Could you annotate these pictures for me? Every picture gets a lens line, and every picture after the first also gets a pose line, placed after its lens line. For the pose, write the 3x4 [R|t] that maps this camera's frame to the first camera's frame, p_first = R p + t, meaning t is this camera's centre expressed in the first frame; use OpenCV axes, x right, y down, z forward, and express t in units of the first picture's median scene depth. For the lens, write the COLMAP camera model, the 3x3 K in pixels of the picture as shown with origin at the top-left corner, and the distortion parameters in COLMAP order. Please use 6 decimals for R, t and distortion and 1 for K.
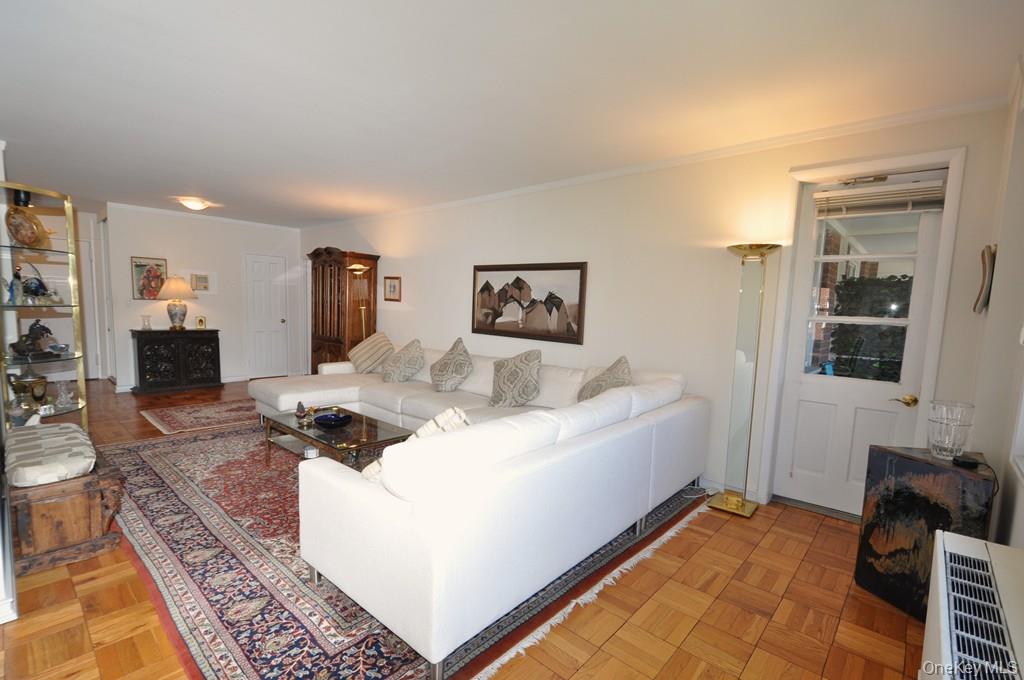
lens RADIAL K [[452.2, 0, 505.5], [0, 452.2, 357.0], [0, 0, 1]] dist [0.008364, -0.005268]
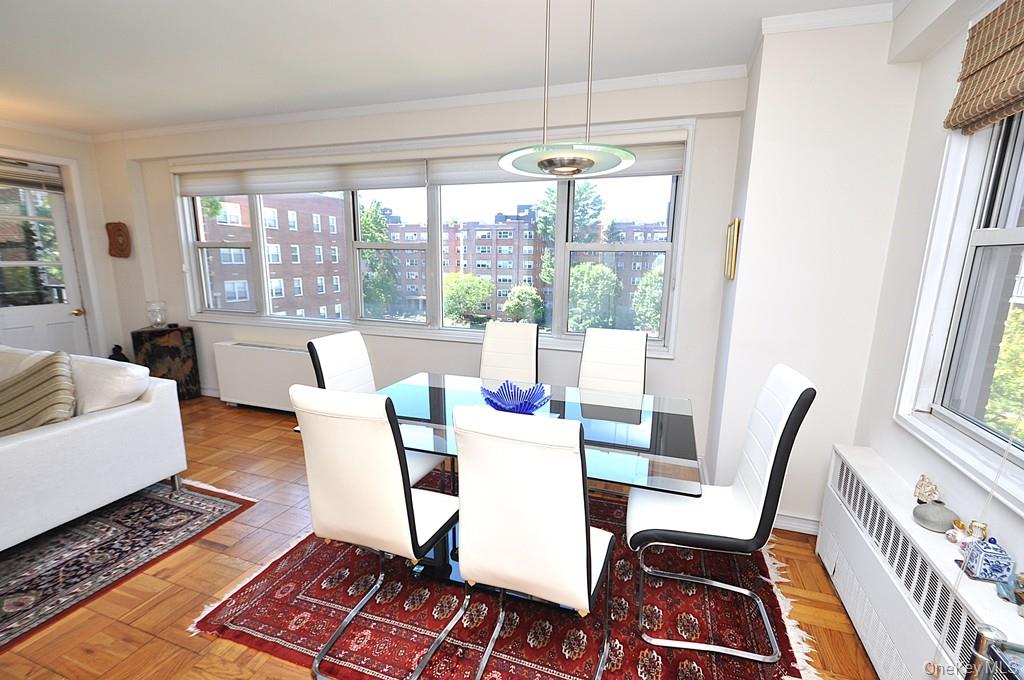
lens RADIAL K [[452.2, 0, 523.2], [0, 452.2, 353.8], [0, 0, 1]] dist [0.008364, -0.005268]
pose [[-0.388395, -0.228170, 0.892798, -0.761739], [0.075300, 0.957761, 0.277530, -0.058514], [-0.918411, 0.175019, -0.354808, 0.095179]]
